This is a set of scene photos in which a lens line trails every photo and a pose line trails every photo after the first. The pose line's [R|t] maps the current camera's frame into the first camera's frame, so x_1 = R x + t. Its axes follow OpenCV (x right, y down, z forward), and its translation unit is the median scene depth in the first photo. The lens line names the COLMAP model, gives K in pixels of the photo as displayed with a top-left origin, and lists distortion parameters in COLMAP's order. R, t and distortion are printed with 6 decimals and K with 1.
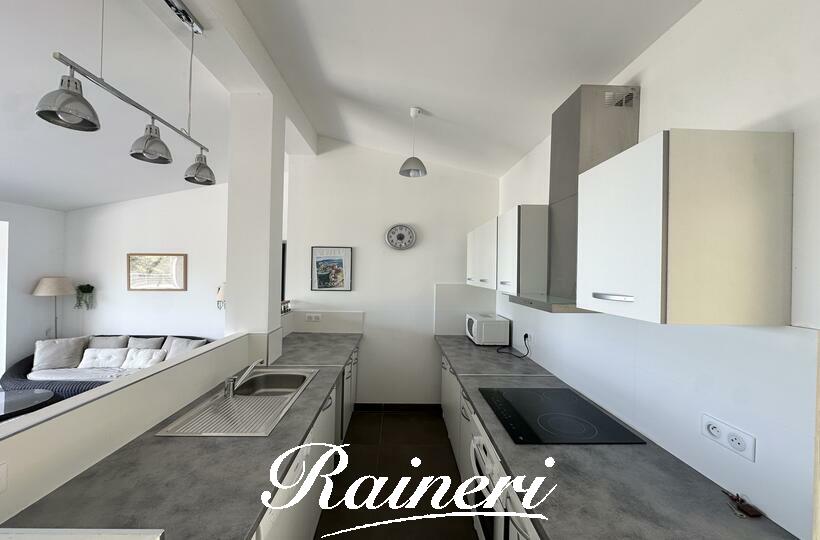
lens RADIAL K [[330.1, 0, 410.0], [0, 330.1, 270.0], [0, 0, 1]] dist [-0.001699, -0.000224]
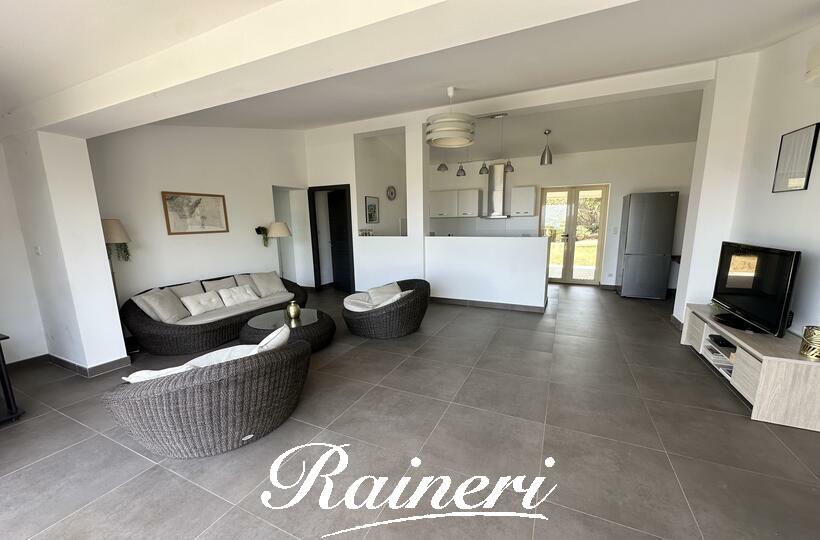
lens RADIAL K [[326.5, 0, 409.9], [0, 326.5, 283.1], [0, 0, 1]] dist [-0.001088, -0.000148]
pose [[0.452644, -0.184521, 0.872390, -1.689848], [0.021106, 0.980298, 0.196394, 0.039366], [-0.891441, -0.070484, 0.447621, 0.036183]]
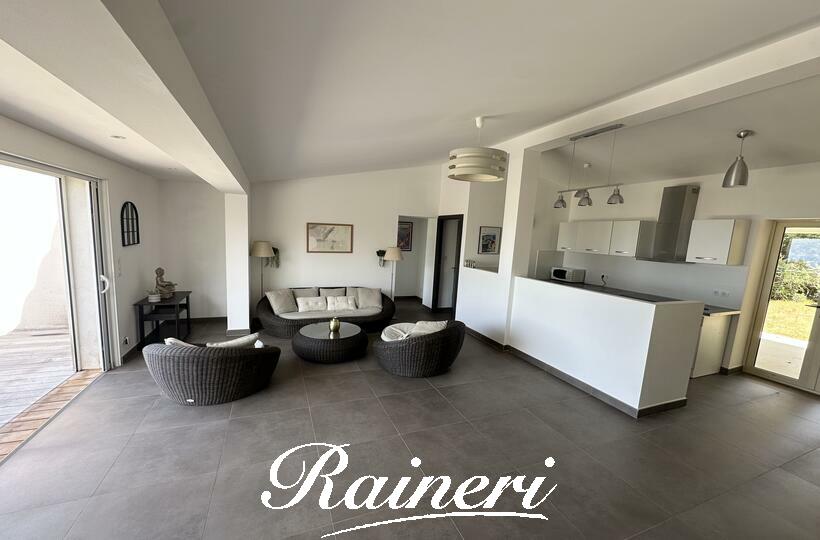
lens RADIAL K [[326.5, 0, 409.9], [0, 326.5, 283.1], [0, 0, 1]] dist [-0.001088, -0.000148]
pose [[0.932887, -0.028019, 0.359078, -1.180455], [-0.030245, 0.987354, 0.155621, -0.034733], [-0.358898, -0.156037, 0.920242, -0.374949]]
